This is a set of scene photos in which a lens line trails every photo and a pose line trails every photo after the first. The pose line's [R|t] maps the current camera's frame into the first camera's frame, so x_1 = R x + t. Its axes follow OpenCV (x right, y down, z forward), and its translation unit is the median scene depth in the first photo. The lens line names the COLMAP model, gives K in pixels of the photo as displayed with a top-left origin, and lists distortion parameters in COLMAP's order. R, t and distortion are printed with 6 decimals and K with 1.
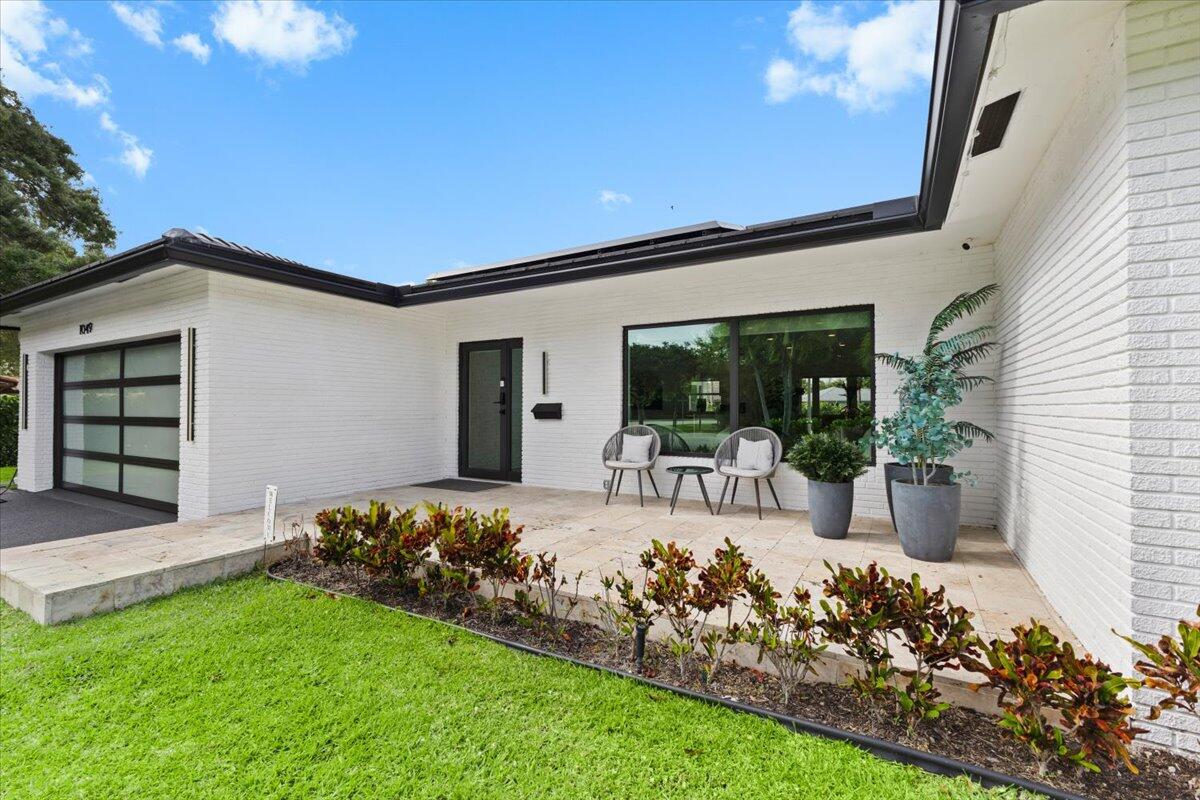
lens RADIAL K [[521.7, 0, 604.6], [0, 521.7, 397.3], [0, 0, 1]] dist [0.005050, 0.000212]
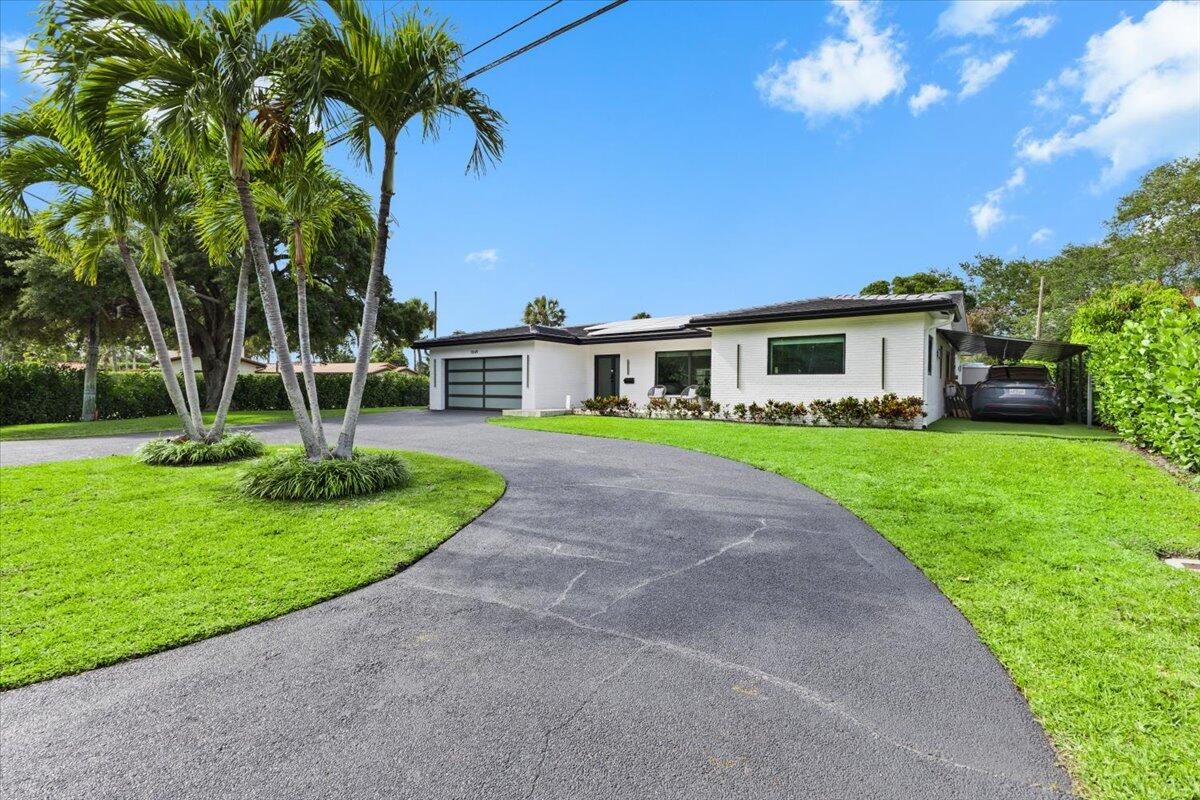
lens RADIAL K [[521.7, 0, 604.6], [0, 521.7, 397.3], [0, 0, 1]] dist [0.005050, 0.000212]
pose [[0.994268, 0.008756, -0.106557, 0.062141], [-0.005860, 0.999606, 0.027457, 0.039738], [0.106755, -0.026675, 0.993927, -1.837157]]
